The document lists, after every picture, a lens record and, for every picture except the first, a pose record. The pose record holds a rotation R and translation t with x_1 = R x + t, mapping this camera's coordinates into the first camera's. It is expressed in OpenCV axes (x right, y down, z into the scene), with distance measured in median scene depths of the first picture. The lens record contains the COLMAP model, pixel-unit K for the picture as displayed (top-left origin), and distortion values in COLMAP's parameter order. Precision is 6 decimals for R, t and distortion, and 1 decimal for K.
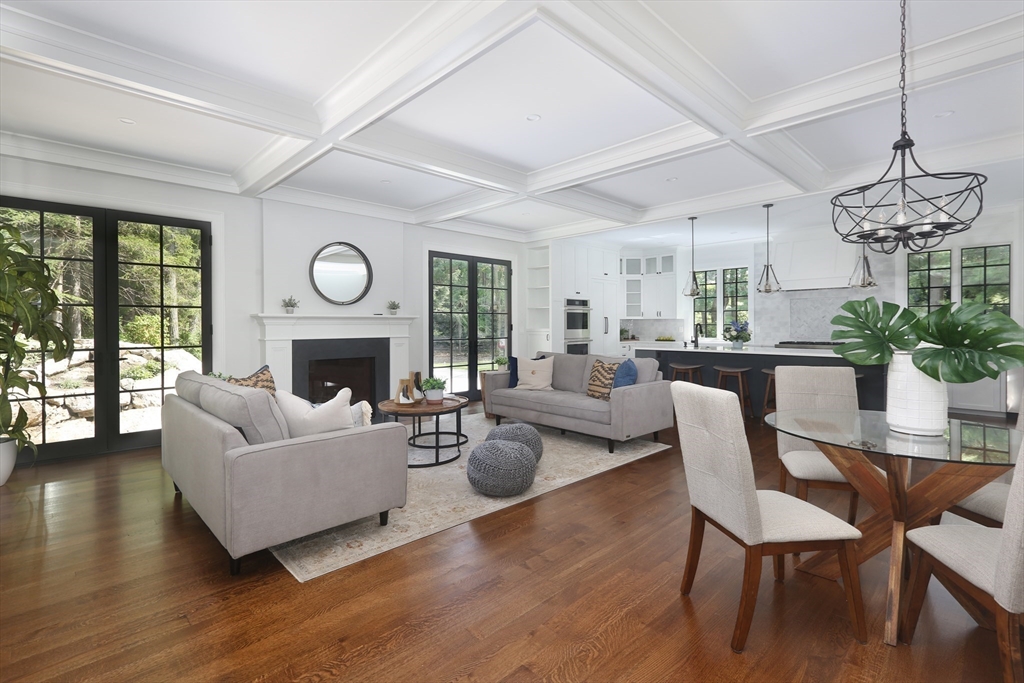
lens RADIAL K [[482.3, 0, 506.2], [0, 482.3, 327.5], [0, 0, 1]] dist [0.003794, 0.000490]
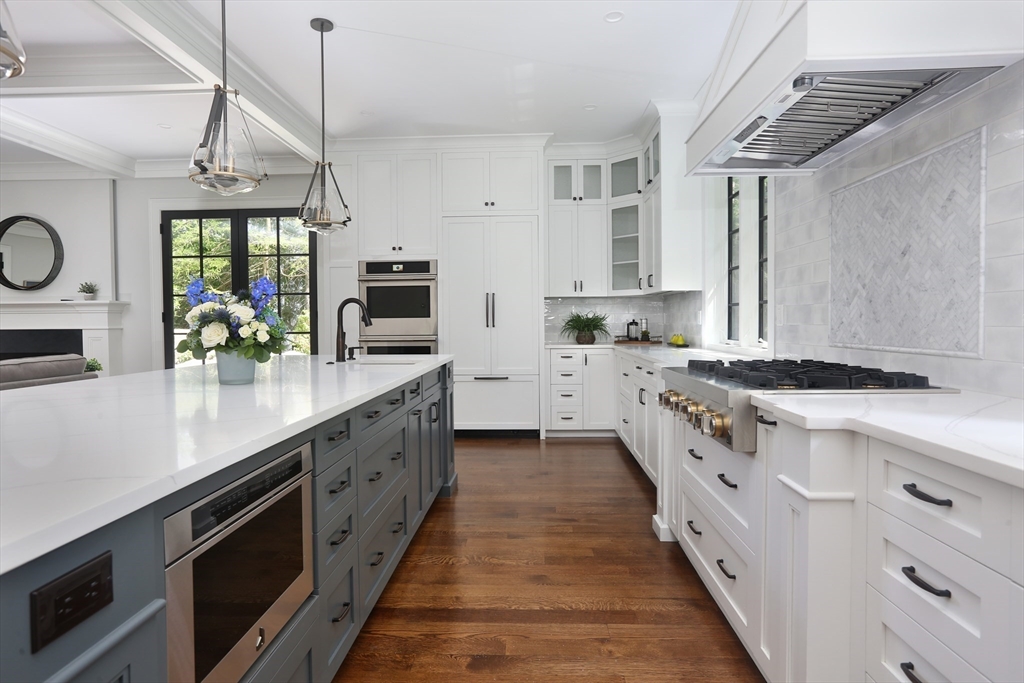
lens RADIAL K [[561.2, 0, 515.8], [0, 561.2, 334.9], [0, 0, 1]] dist [-0.016534, 0.008575]
pose [[0.693803, 0.014413, -0.720021, 0.791614], [0.003662, 0.999716, 0.023540, 0.009377], [0.720156, -0.018969, 0.693553, 0.781240]]
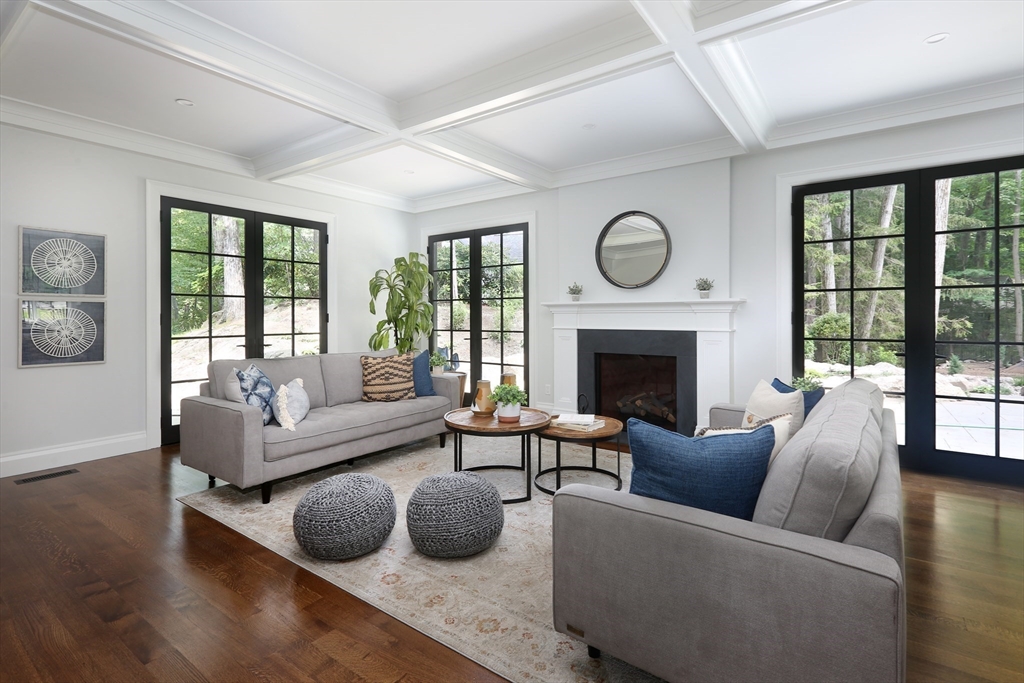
lens RADIAL K [[482.3, 0, 494.0], [0, 482.3, 312.0], [0, 0, 1]] dist [0.003794, 0.000490]
pose [[0.160638, -0.000953, -0.987013, 0.355770], [-0.001284, 0.999998, -0.001175, -0.005010], [0.987013, 0.001456, 0.160636, 0.532484]]
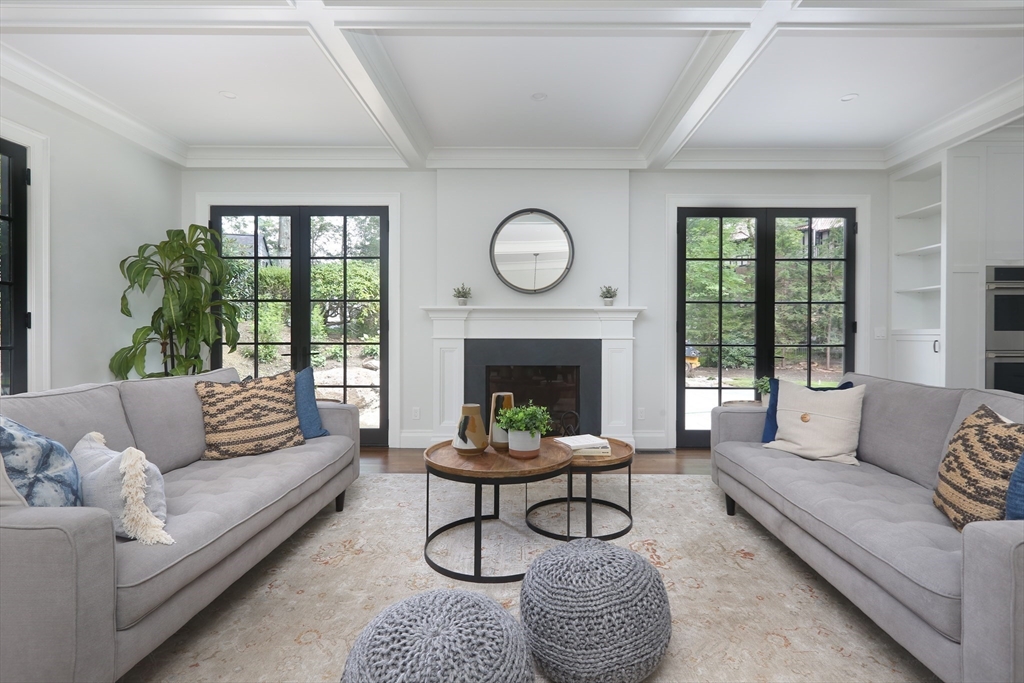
lens RADIAL K [[482.3, 0, 519.8], [0, 482.3, 336.1], [0, 0, 1]] dist [0.003794, 0.000490]
pose [[0.719830, 0.009882, -0.694080, 0.137433], [-0.009833, 0.999943, 0.004039, 0.013239], [0.694081, 0.003918, 0.719886, 0.374945]]
